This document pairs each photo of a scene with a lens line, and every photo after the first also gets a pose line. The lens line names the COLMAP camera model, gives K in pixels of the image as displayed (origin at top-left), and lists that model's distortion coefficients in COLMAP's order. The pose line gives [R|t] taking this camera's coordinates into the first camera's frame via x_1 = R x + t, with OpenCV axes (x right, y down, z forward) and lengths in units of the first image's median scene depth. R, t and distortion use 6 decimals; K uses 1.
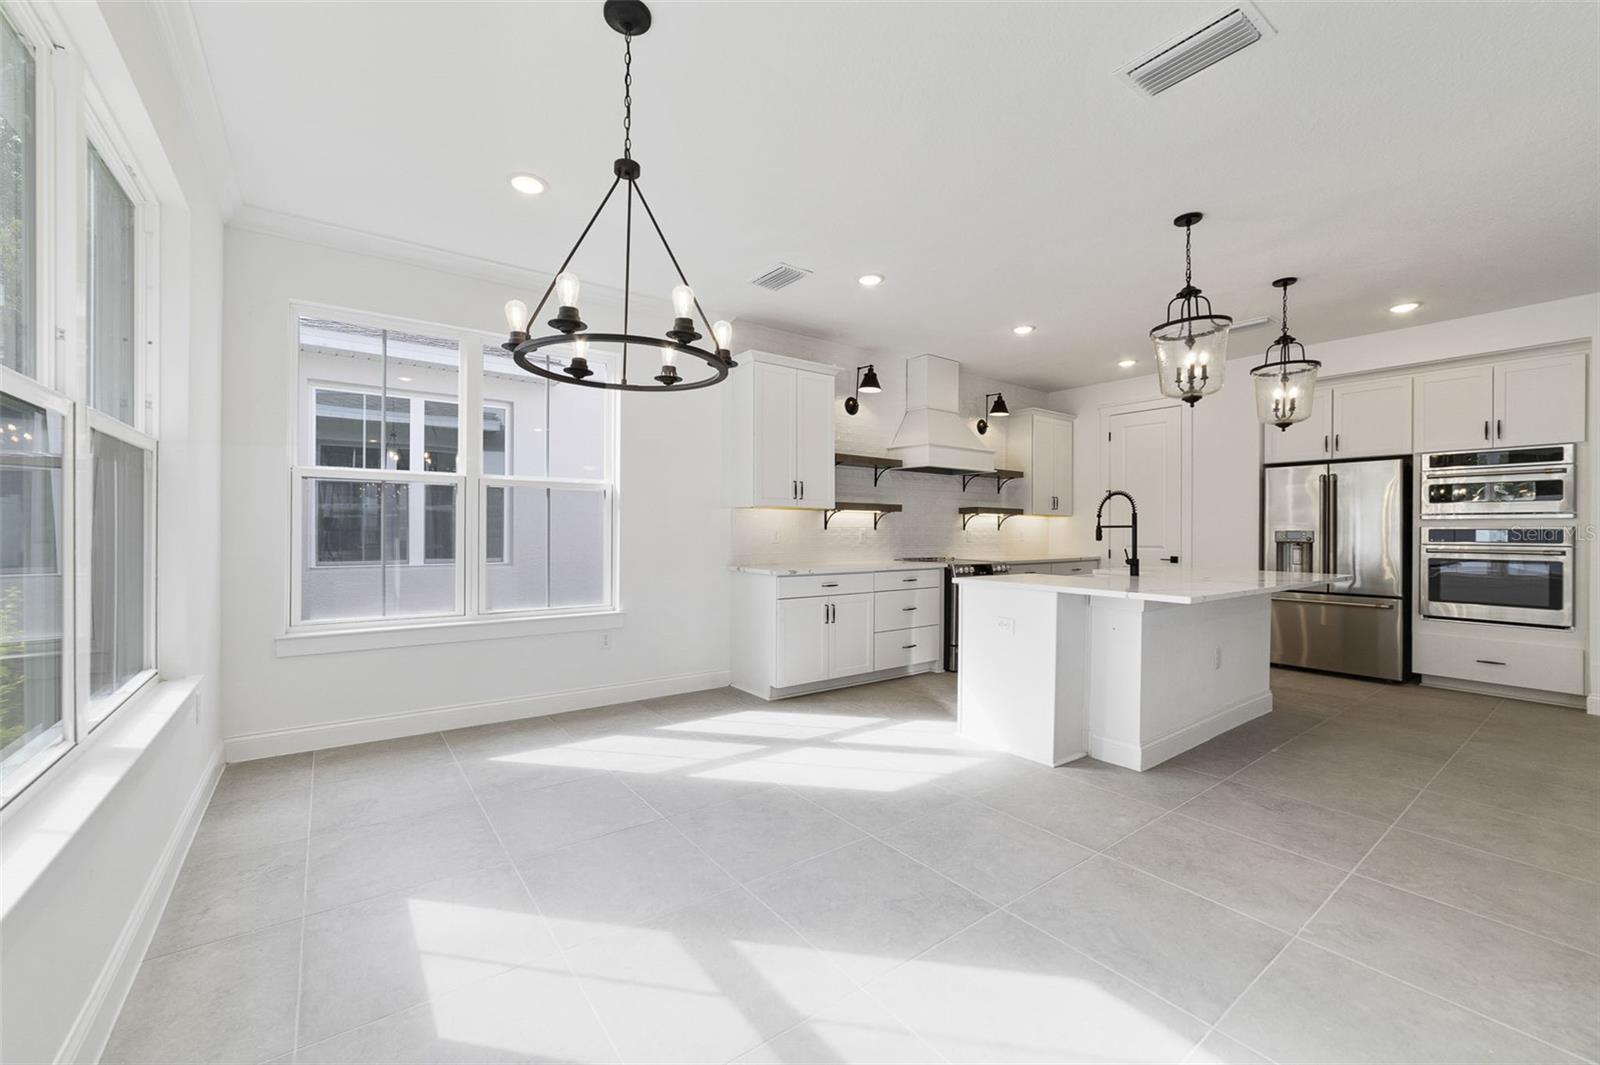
lens RADIAL K [[622.1, 0, 794.9], [0, 622.1, 532.6], [0, 0, 1]] dist [-0.010100, 0.004021]
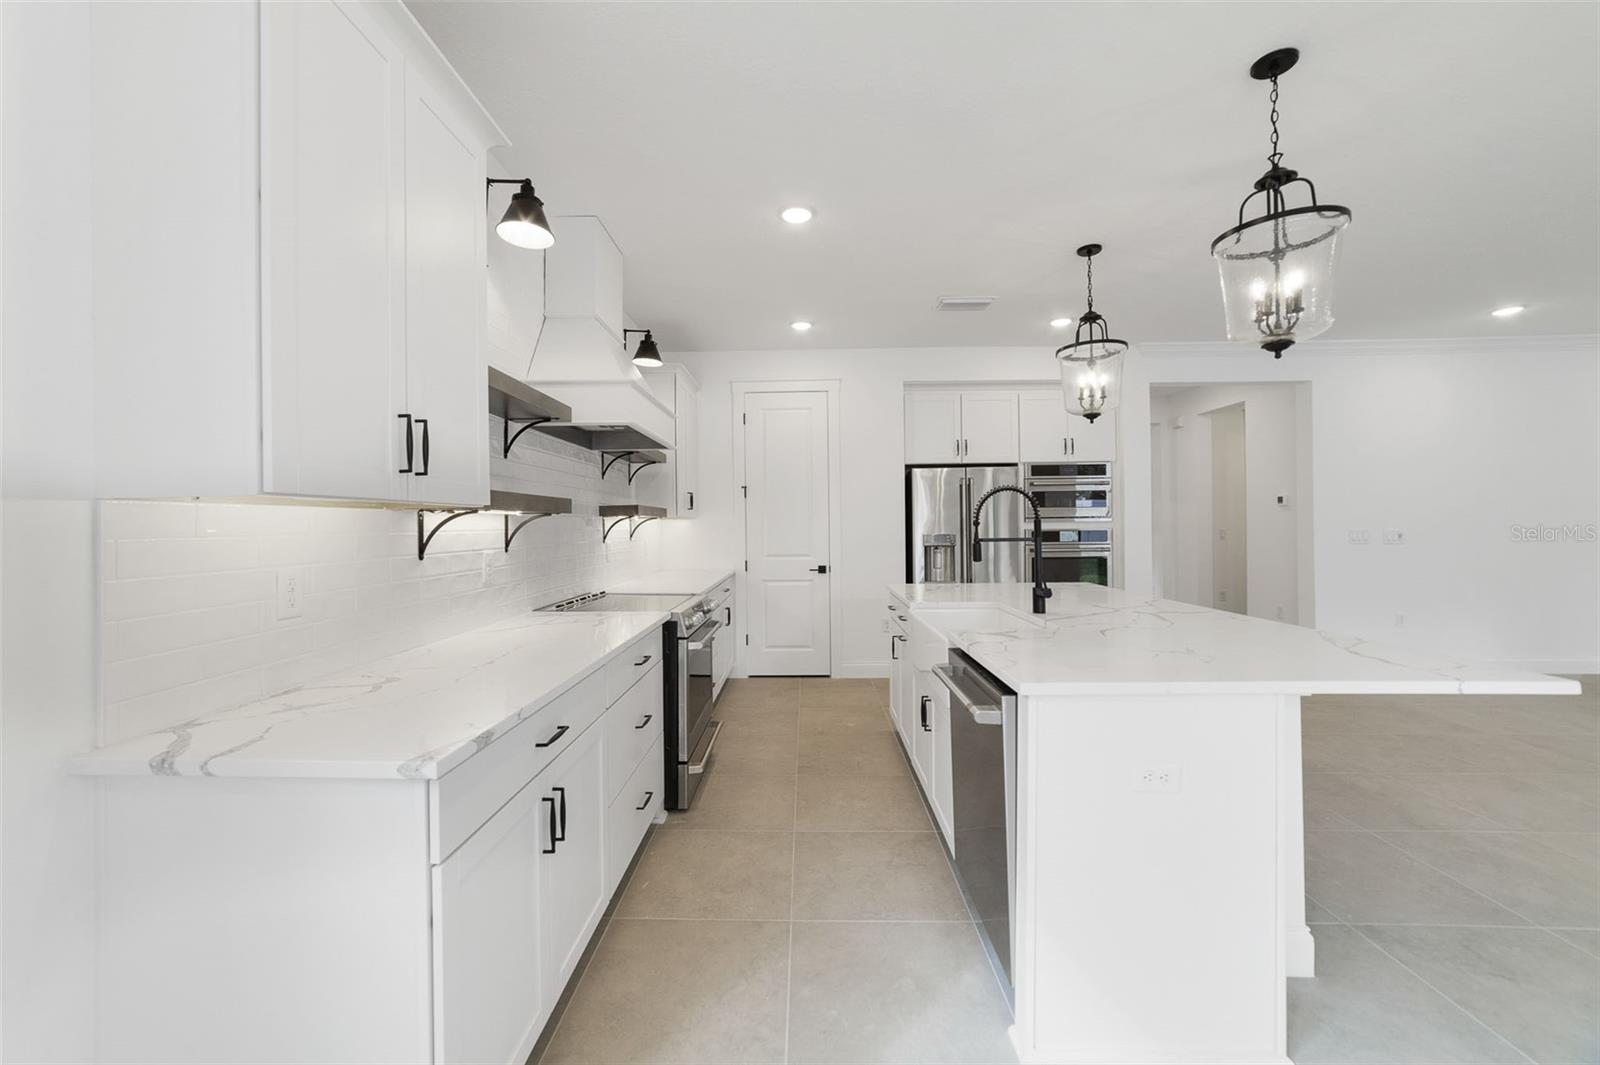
lens RADIAL K [[622.1, 0, 788.1], [0, 622.1, 521.5], [0, 0, 1]] dist [-0.010100, 0.004021]
pose [[0.621031, -0.006999, 0.783755, -0.117811], [0.017637, 0.999832, -0.005047, -0.024633], [-0.783588, 0.016958, 0.621050, 0.643899]]
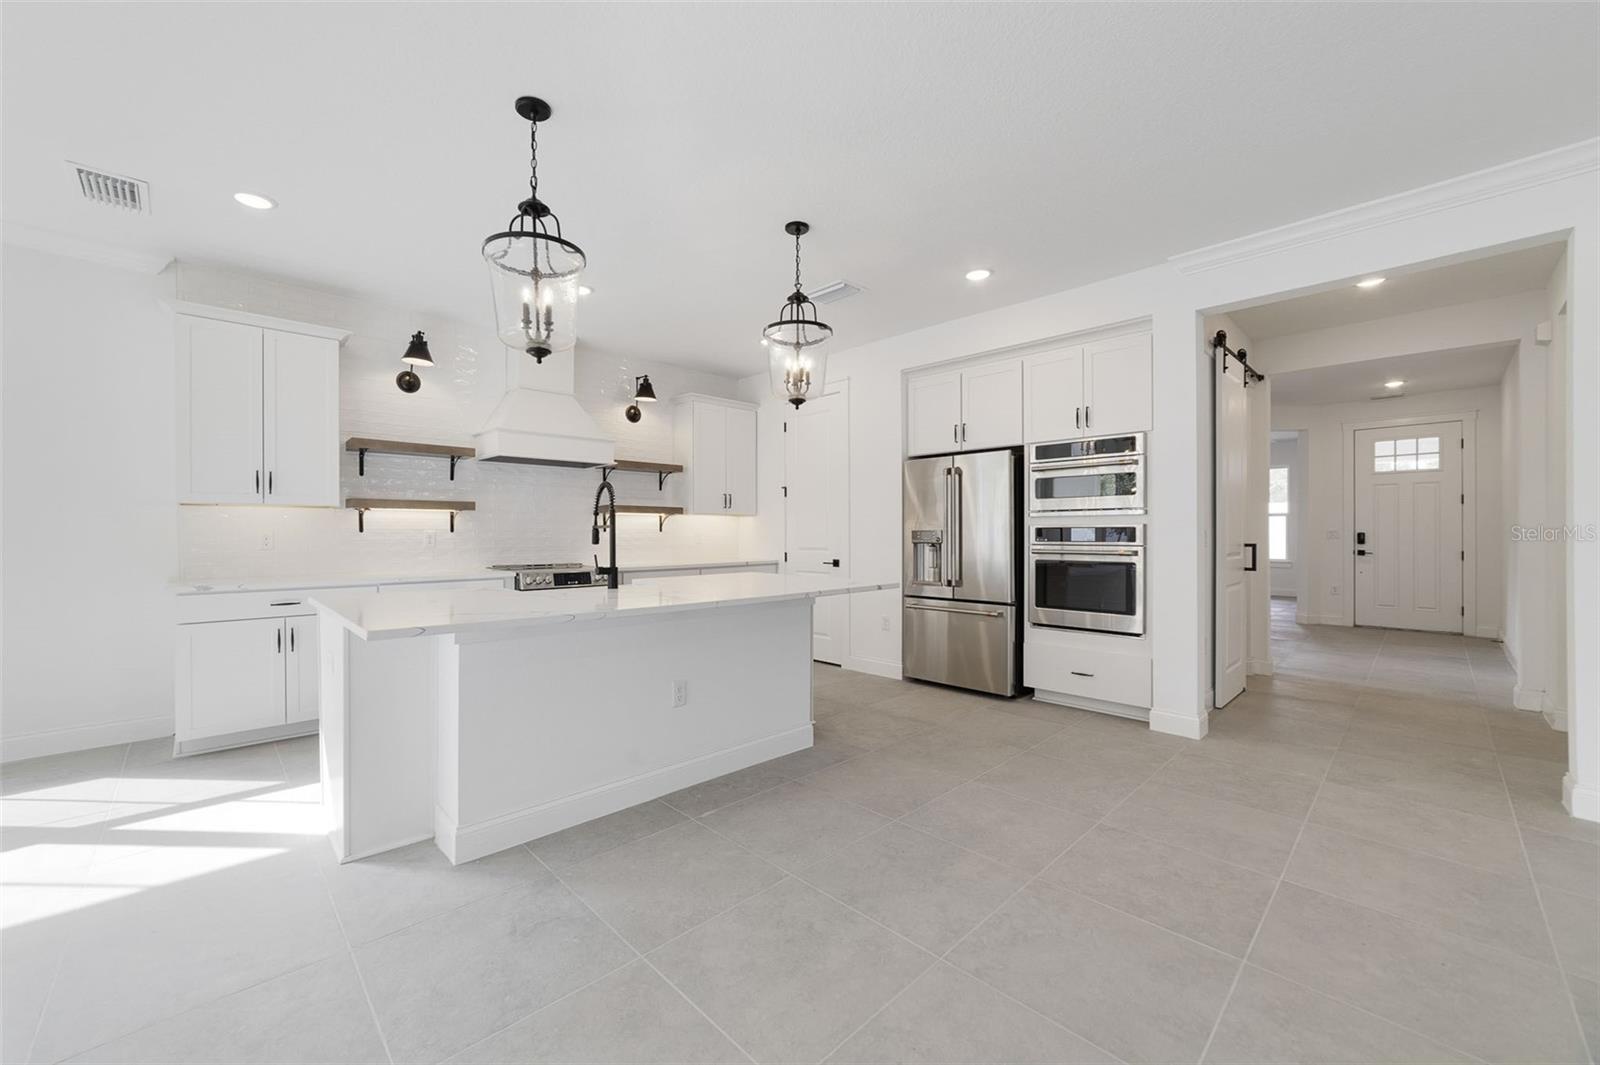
lens RADIAL K [[622.1, 0, 787.9], [0, 622.1, 530.5], [0, 0, 1]] dist [-0.010100, 0.004021]
pose [[0.991020, -0.005493, 0.133604, 0.542073], [0.006547, 0.999951, -0.007449, 0.003228], [-0.133557, 0.008256, 0.991007, 0.147883]]
